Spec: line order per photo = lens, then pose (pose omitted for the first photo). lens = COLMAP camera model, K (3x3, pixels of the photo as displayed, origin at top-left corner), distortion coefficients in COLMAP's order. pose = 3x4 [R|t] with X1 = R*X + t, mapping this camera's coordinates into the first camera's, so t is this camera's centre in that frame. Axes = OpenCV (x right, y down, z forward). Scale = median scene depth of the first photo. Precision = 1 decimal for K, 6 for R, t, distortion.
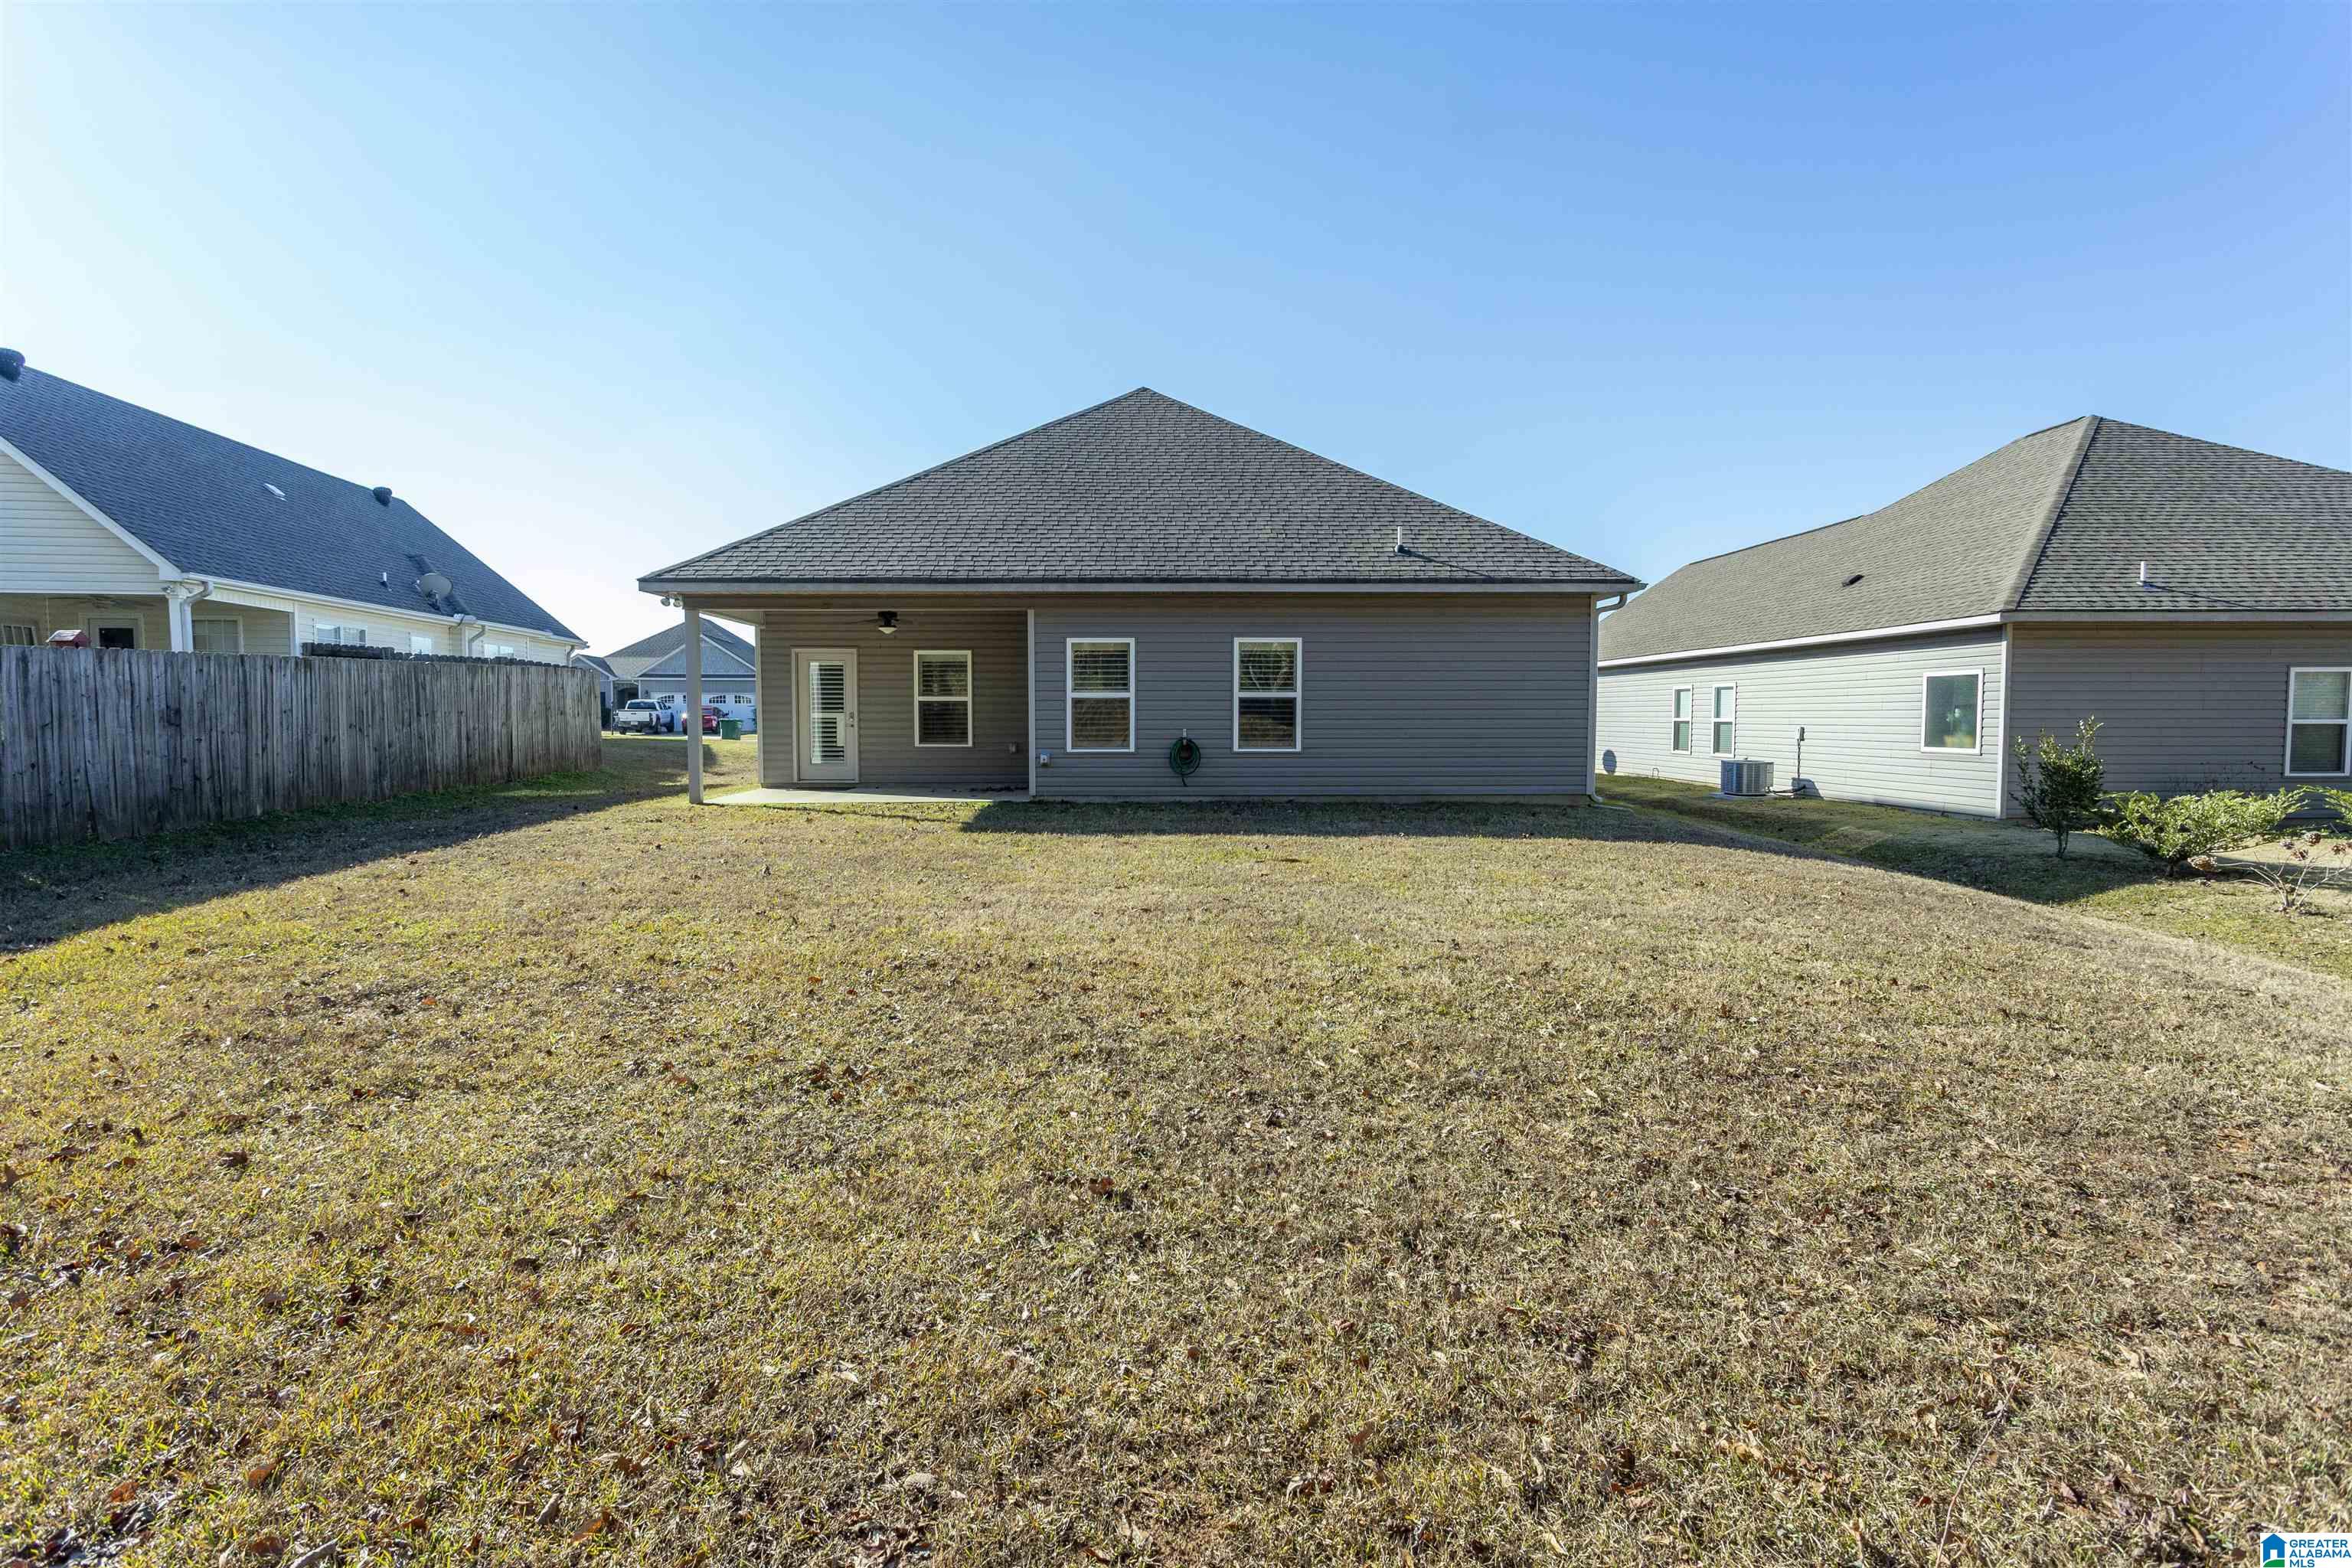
lens RADIAL K [[1103.4, 0, 1165.0], [0, 1103.4, 767.4], [0, 0, 1]] dist [0.003008, 0.000297]
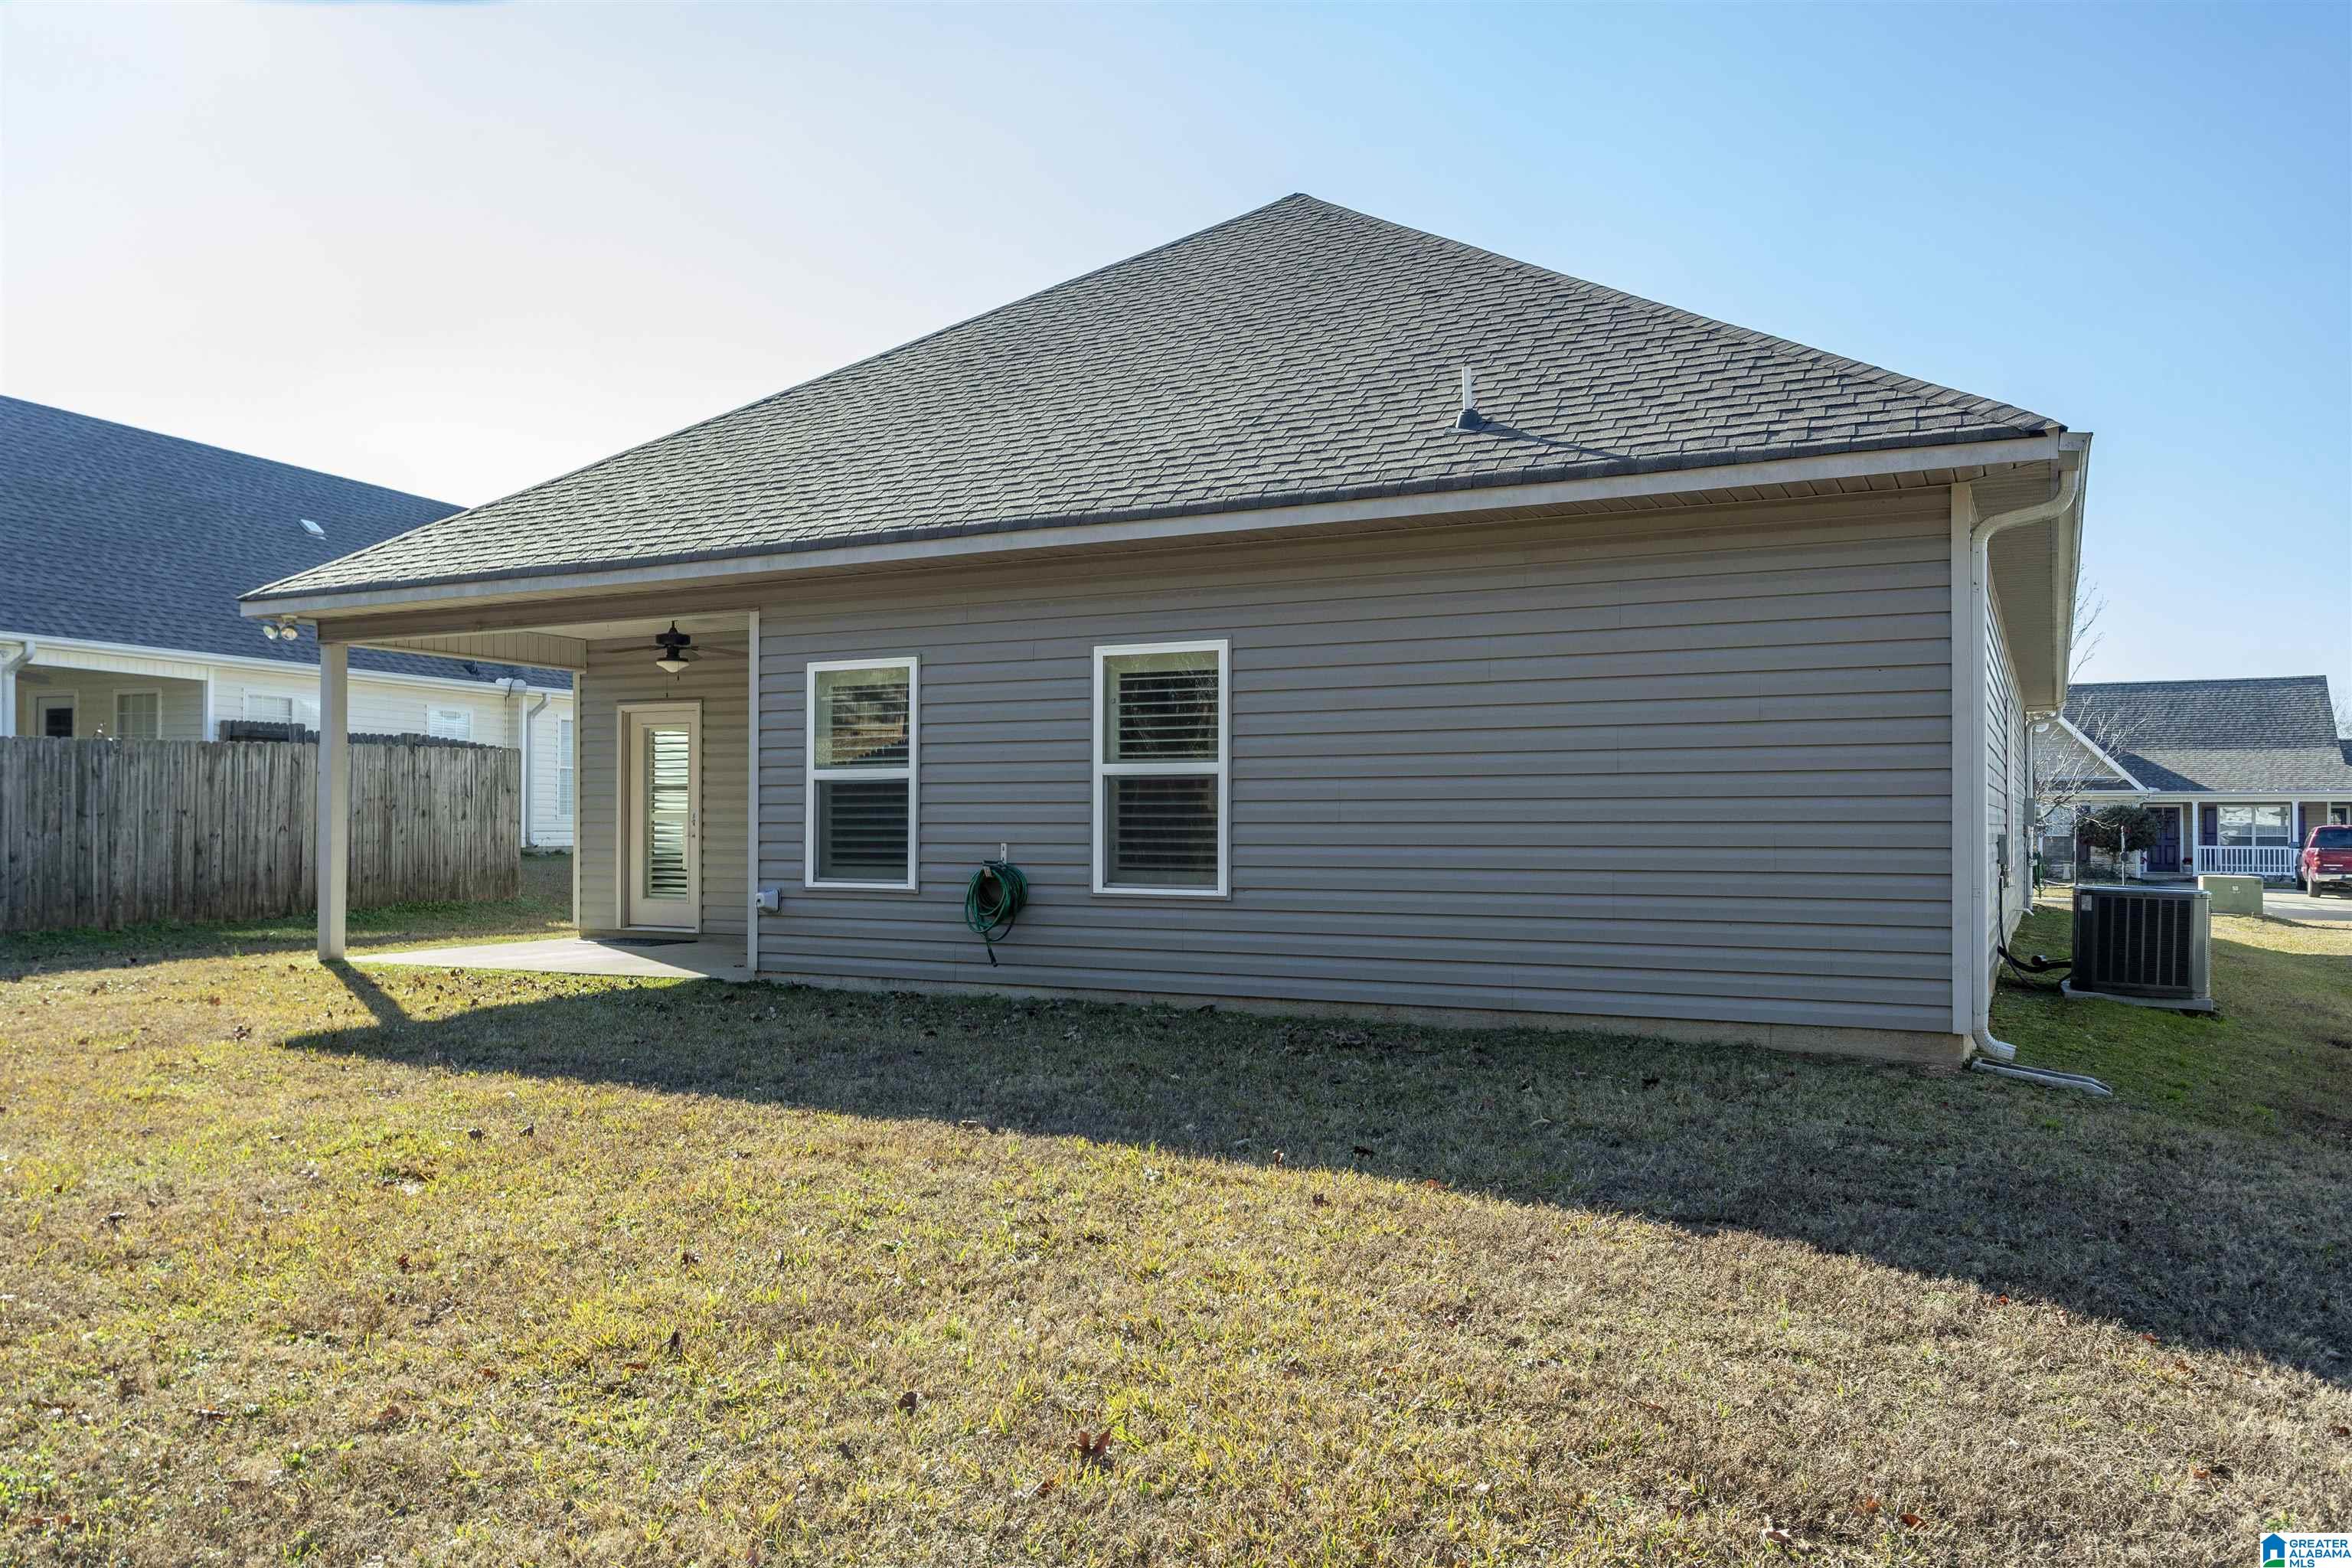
lens RADIAL K [[1688.9, 0, 1169.5], [0, 1688.9, 808.6], [0, 0, 1]] dist [-0.009652, -0.001150]
pose [[0.885550, -0.002819, -0.464536, 0.402656], [-0.023307, 0.998453, -0.050489, -0.014356], [0.463959, 0.055537, 0.884114, 0.378000]]
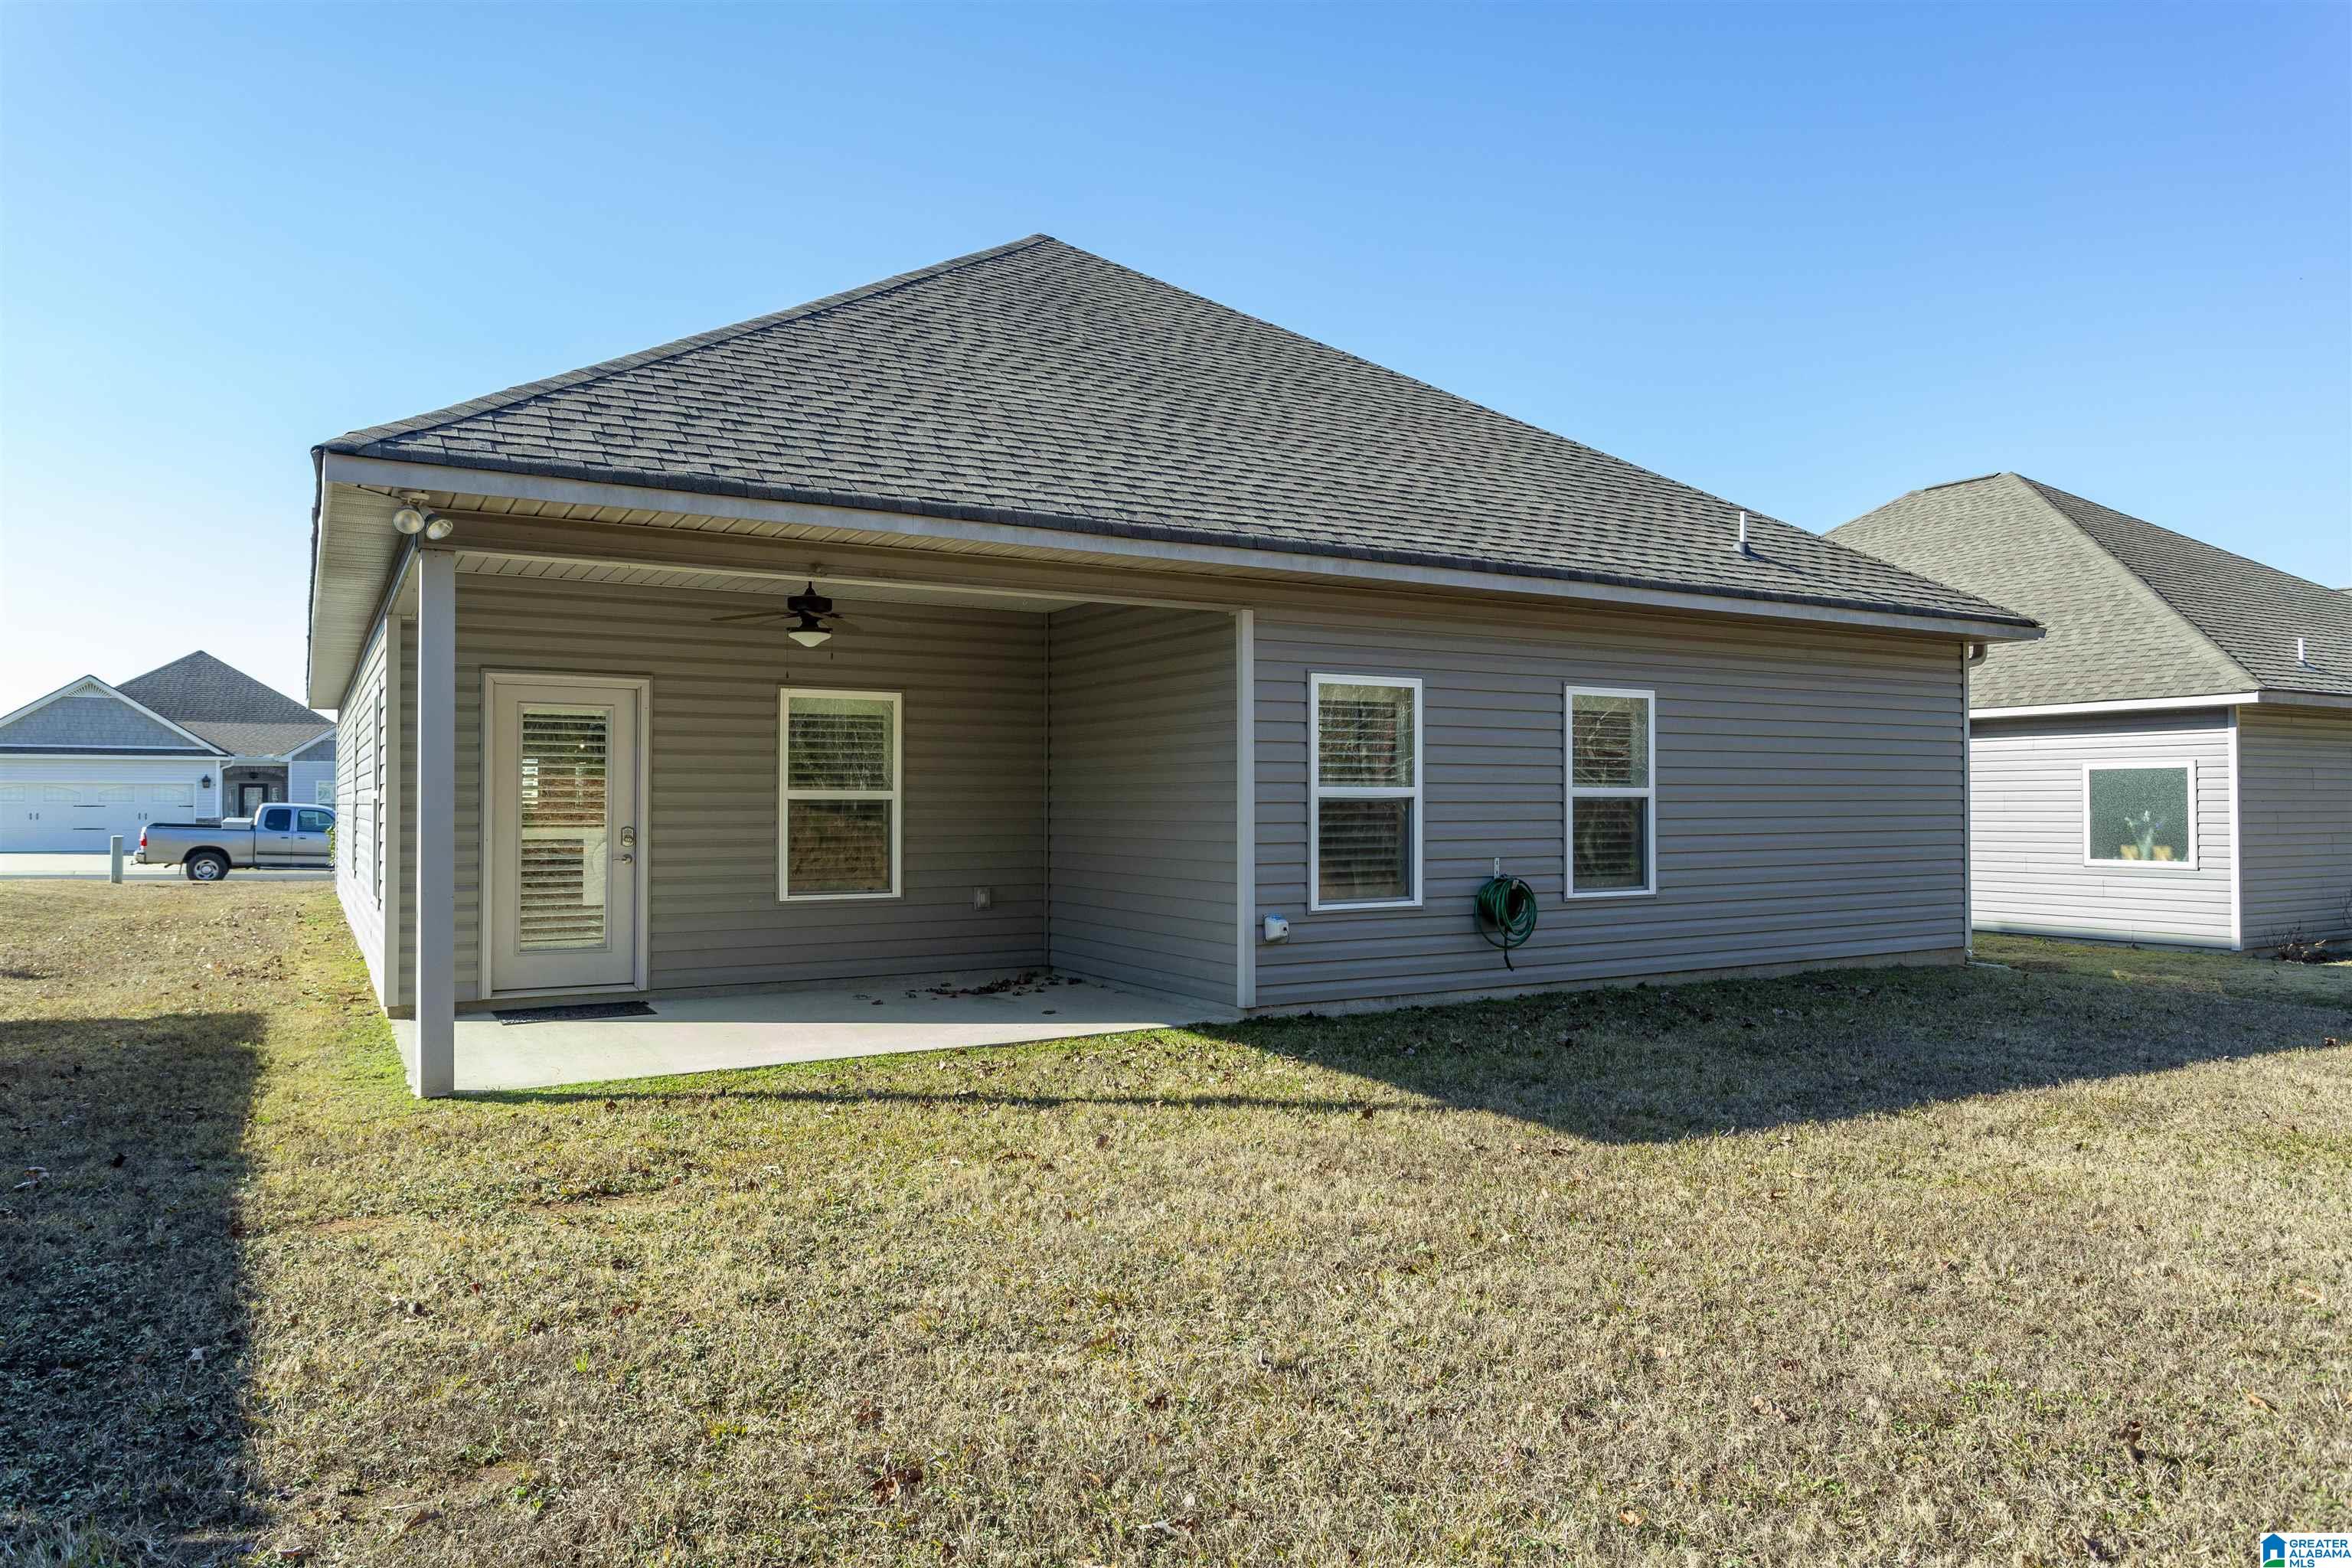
lens RADIAL K [[1493.6, 0, 1184.8], [0, 1493.6, 782.6], [0, 0, 1]] dist [-0.001085, -0.000578]
pose [[0.866131, 0.006079, 0.499781, -0.442957], [0.024817, 0.998170, -0.055150, -0.033892], [-0.499201, 0.060170, 0.864394, 0.449345]]
